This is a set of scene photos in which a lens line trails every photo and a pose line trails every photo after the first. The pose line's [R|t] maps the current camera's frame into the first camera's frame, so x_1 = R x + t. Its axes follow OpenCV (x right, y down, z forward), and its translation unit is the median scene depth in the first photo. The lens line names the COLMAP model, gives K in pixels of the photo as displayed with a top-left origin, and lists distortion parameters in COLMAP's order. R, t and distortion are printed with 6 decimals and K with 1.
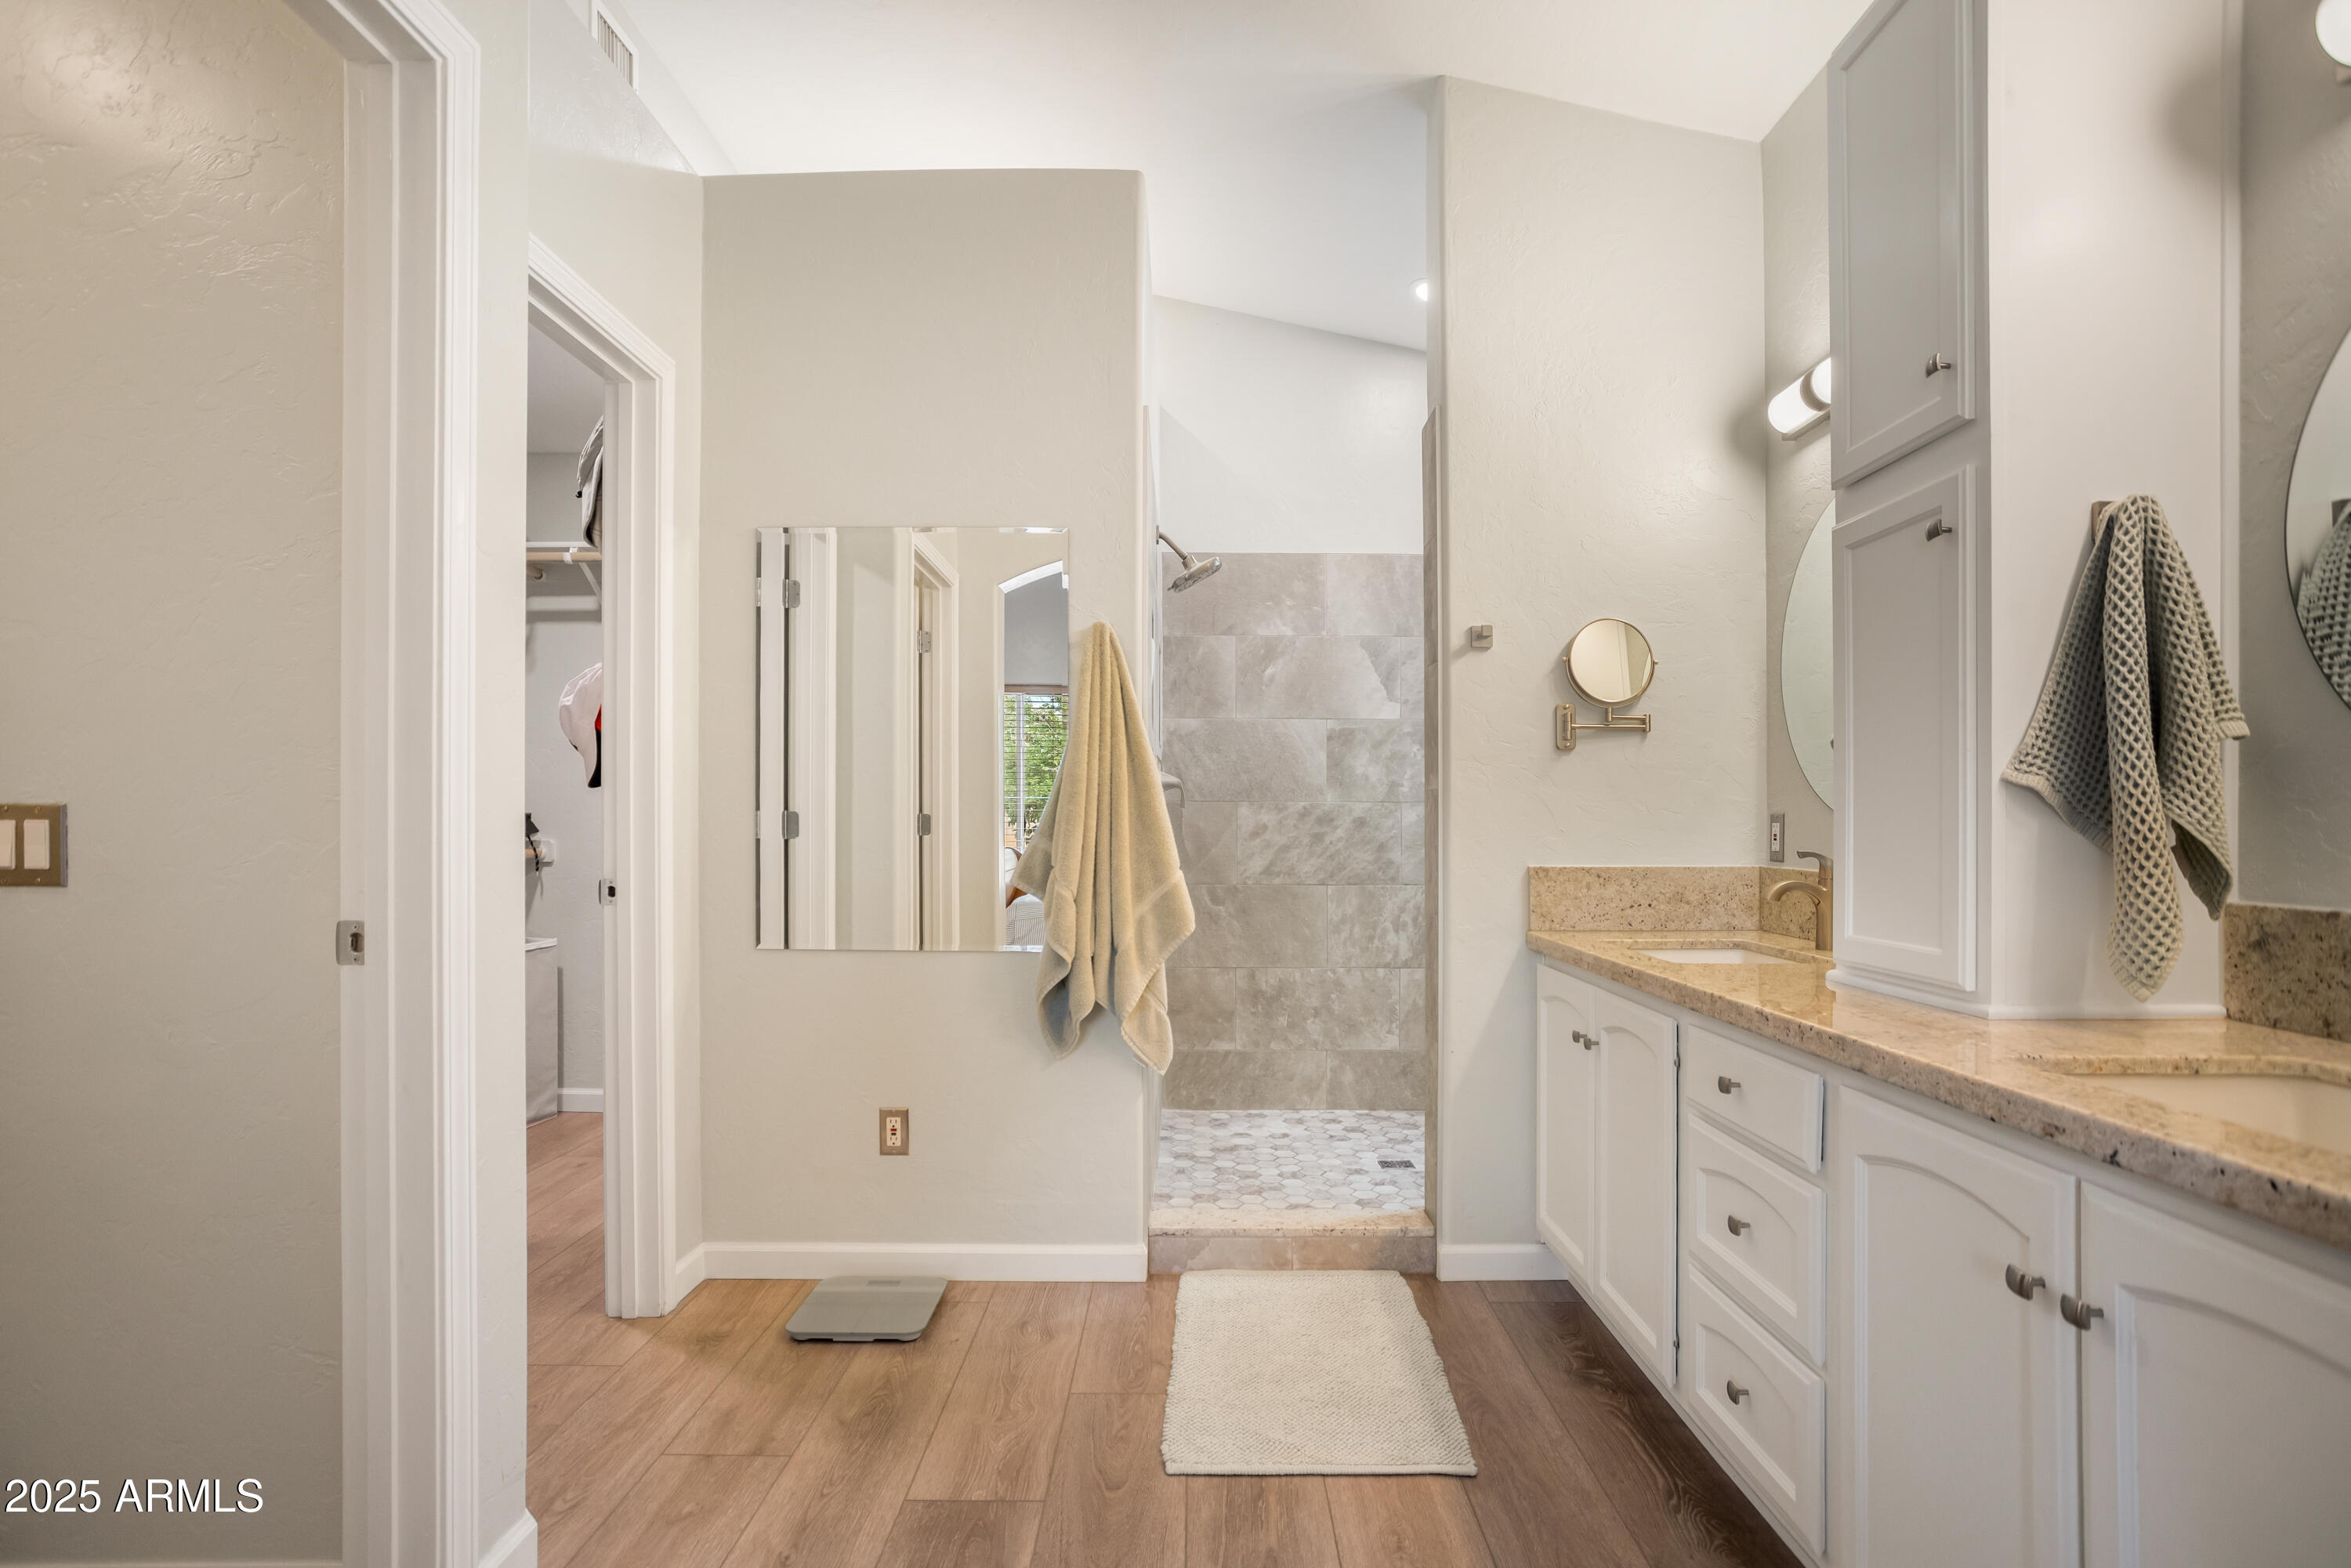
lens RADIAL K [[1185.1, 0, 1210.8], [0, 1185.1, 813.6], [0, 0, 1]] dist [-0.076362, 0.036995]
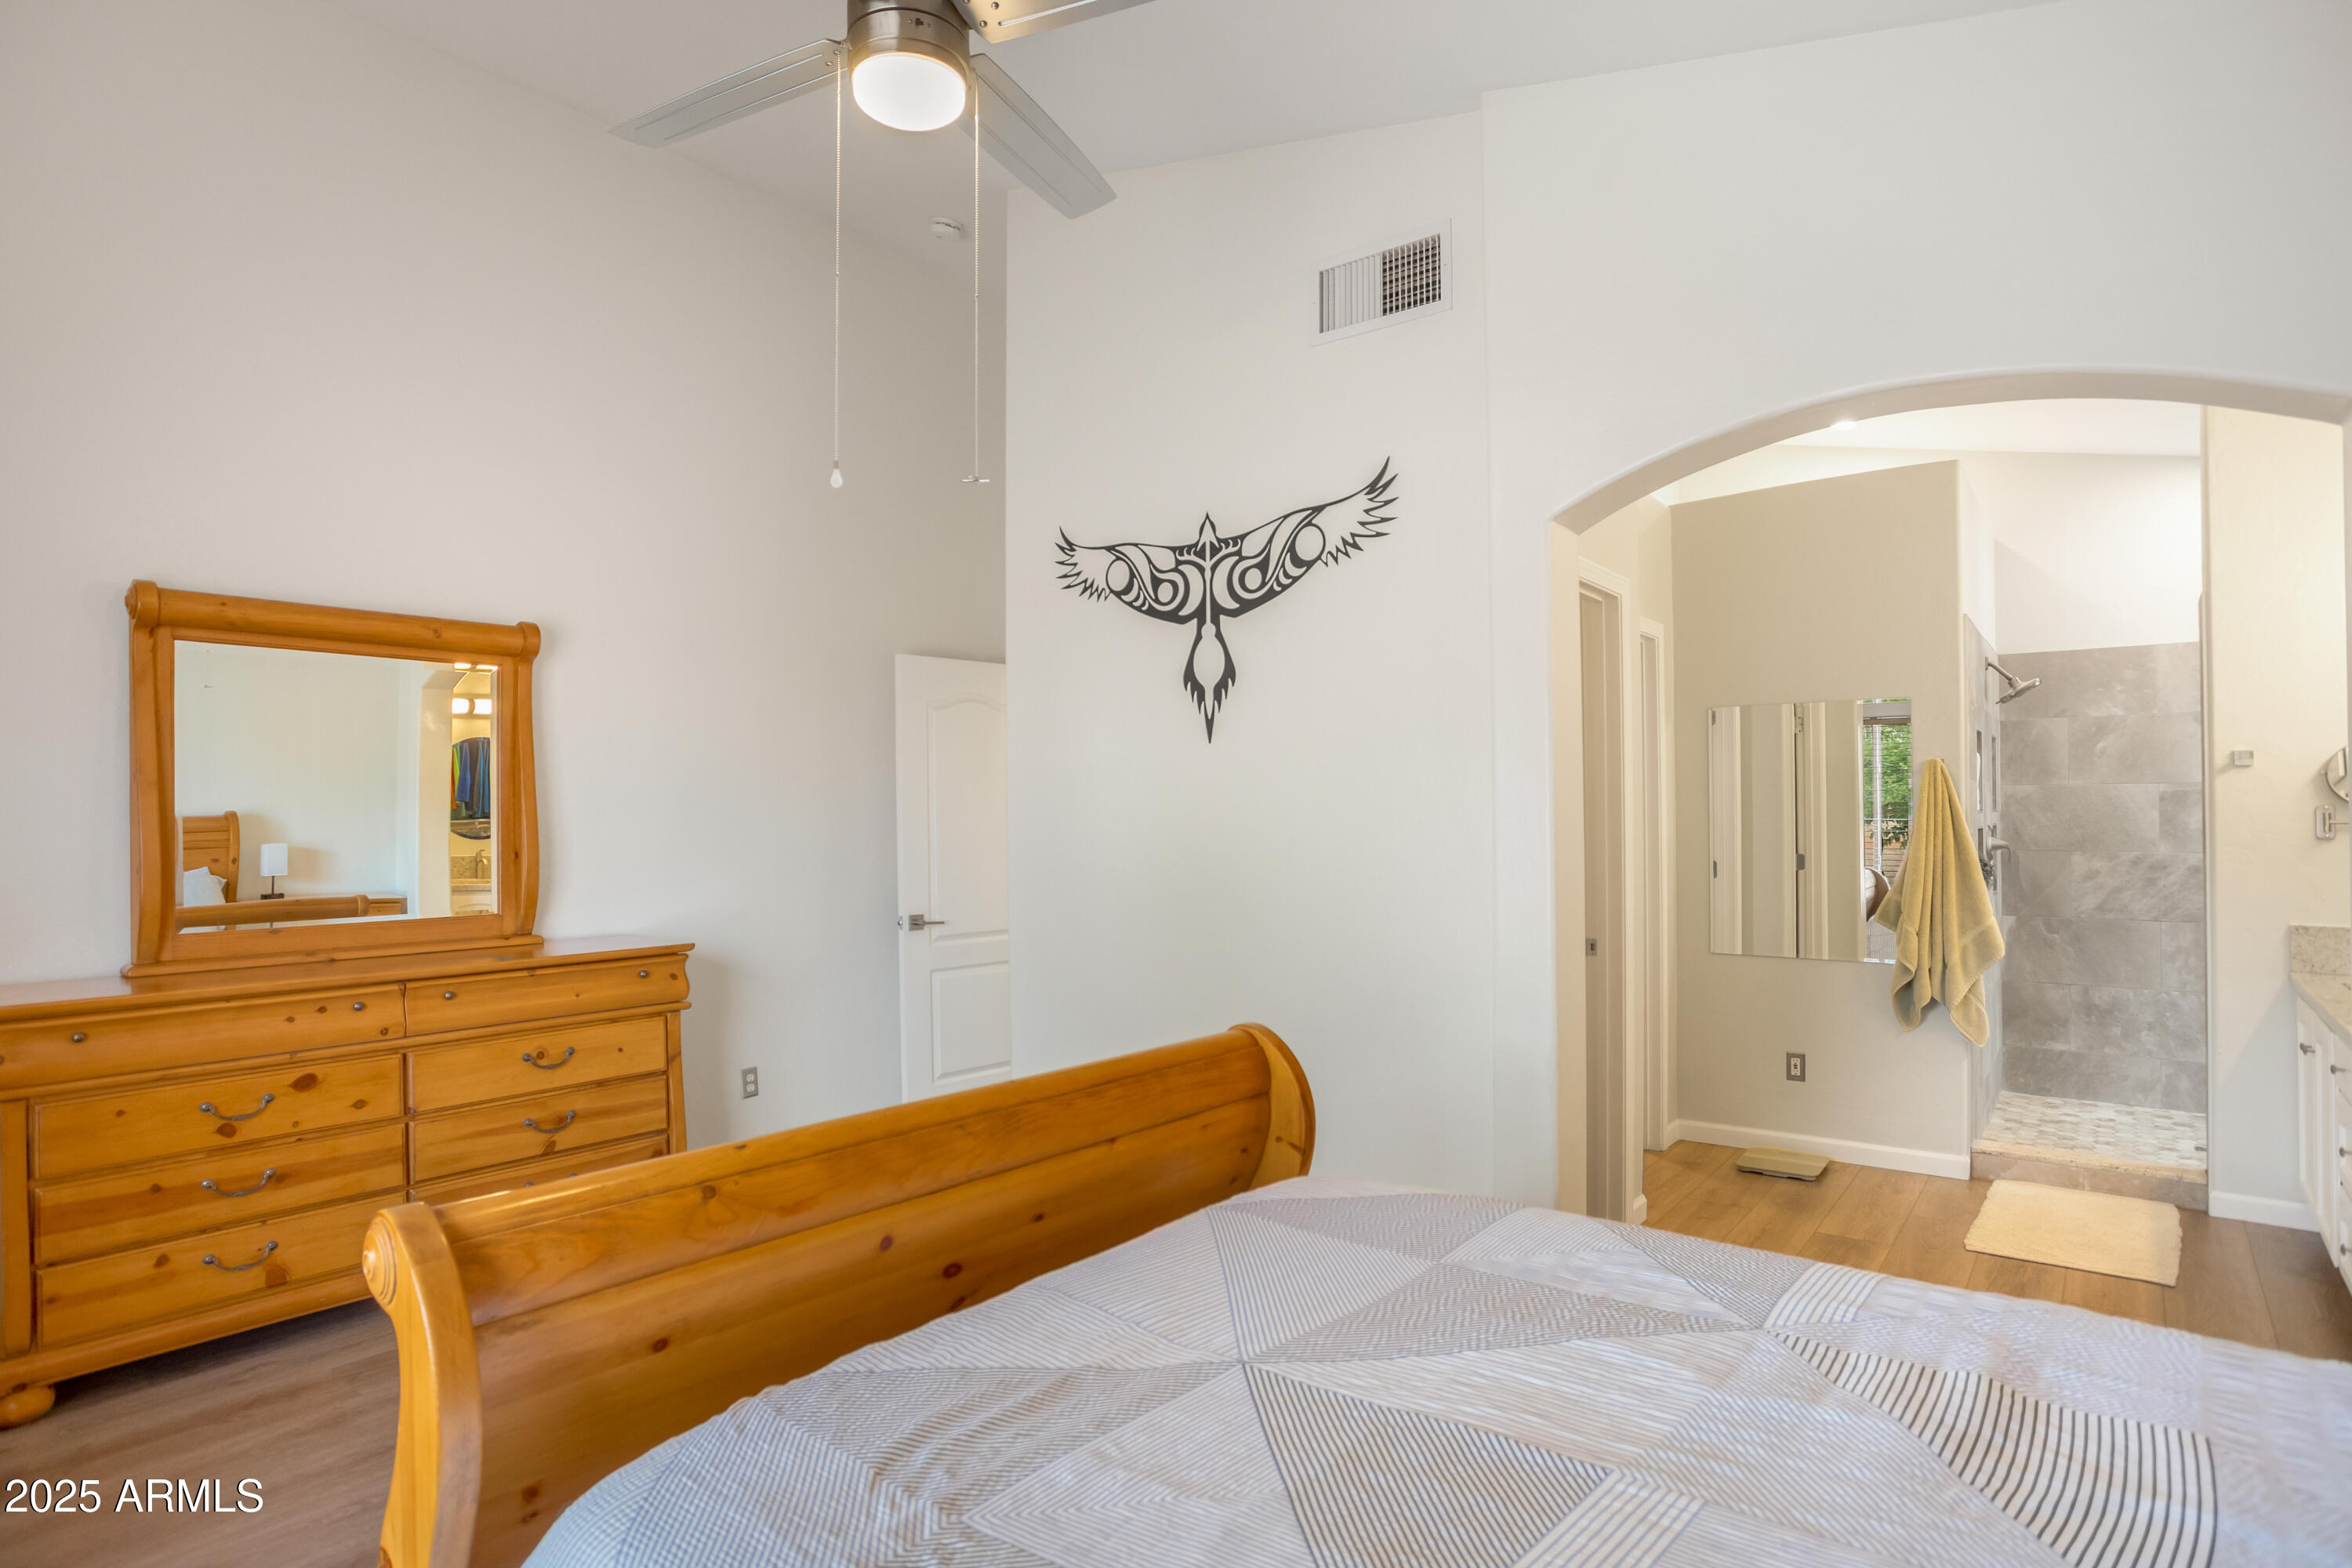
lens RADIAL K [[1185.7, 0, 1211.3], [0, 1185.7, 813.6], [0, 0, 1]] dist [-0.076362, 0.036995]
pose [[0.778051, -0.009434, -0.628130, 0.094853], [0.014090, 0.999898, 0.002435, -0.078927], [0.628043, -0.010745, 0.778104, -0.612173]]
